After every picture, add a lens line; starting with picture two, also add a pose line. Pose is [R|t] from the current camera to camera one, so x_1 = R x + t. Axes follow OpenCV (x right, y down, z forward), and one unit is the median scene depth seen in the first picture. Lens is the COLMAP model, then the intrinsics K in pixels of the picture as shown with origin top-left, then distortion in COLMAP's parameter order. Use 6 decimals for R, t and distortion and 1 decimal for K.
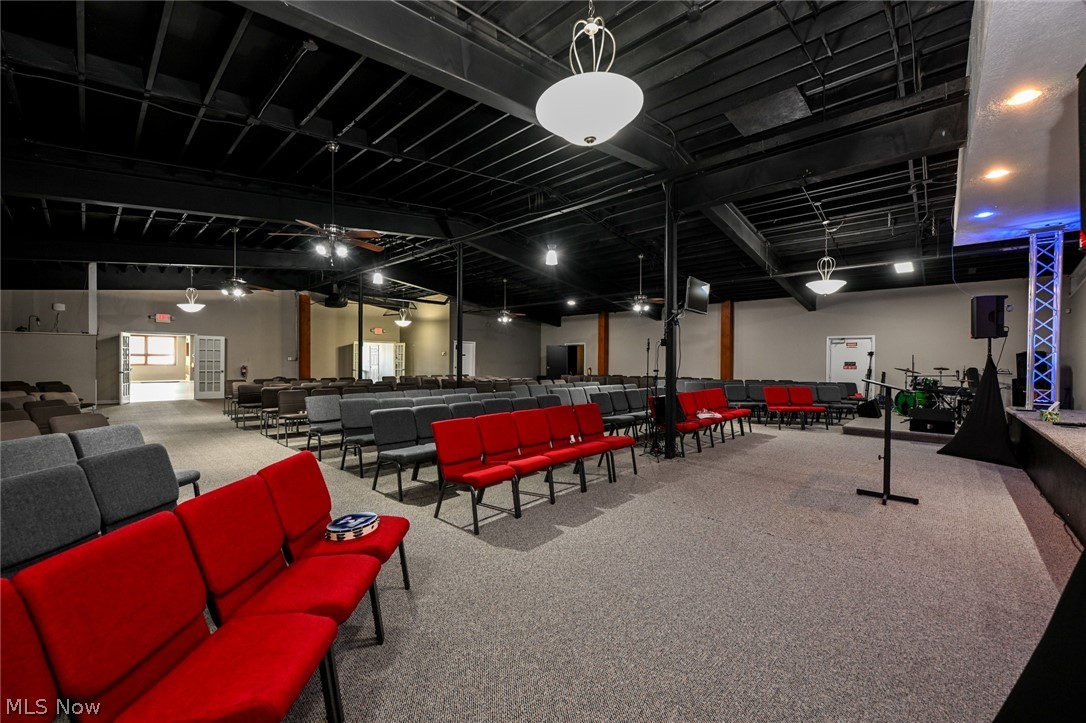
lens RADIAL K [[429.3, 0, 543.0], [0, 429.3, 361.5], [0, 0, 1]] dist [-0.000495, -0.000057]
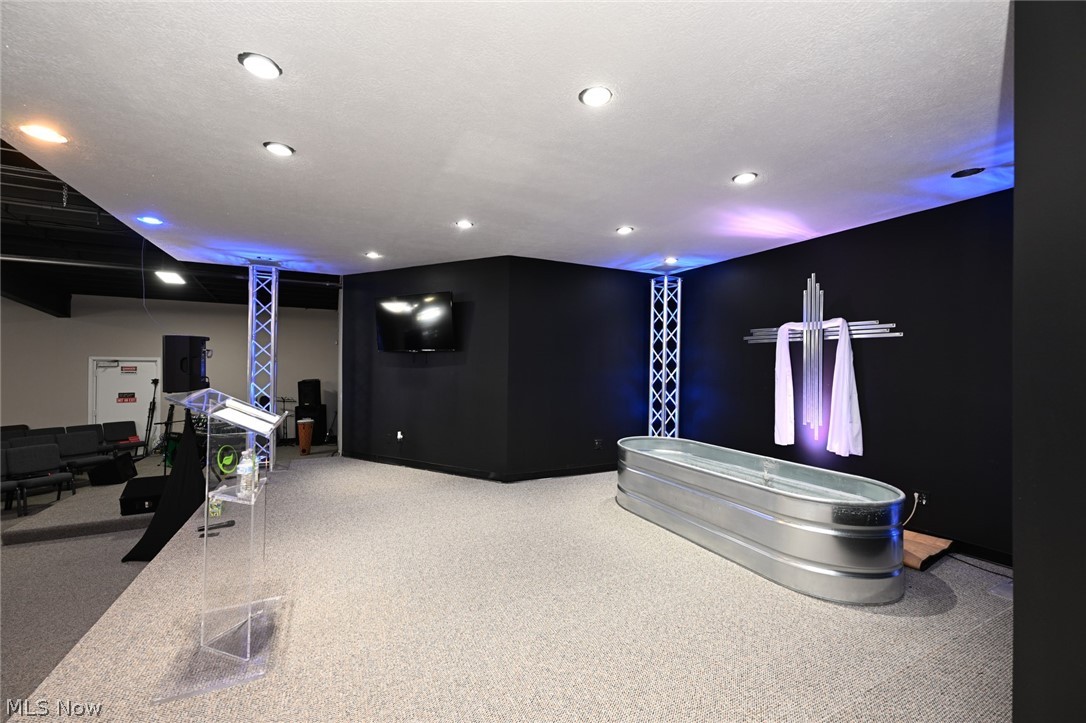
lens RADIAL K [[453.3, 0, 543.0], [0, 453.3, 361.5], [0, 0, 1]] dist [0.000574, 0.000082]
pose [[0.351322, 0.003844, 0.936247, 0.411288], [0.001047, 0.999989, -0.004499, -0.081436], [-0.936254, 0.002561, 0.351314, 0.112678]]
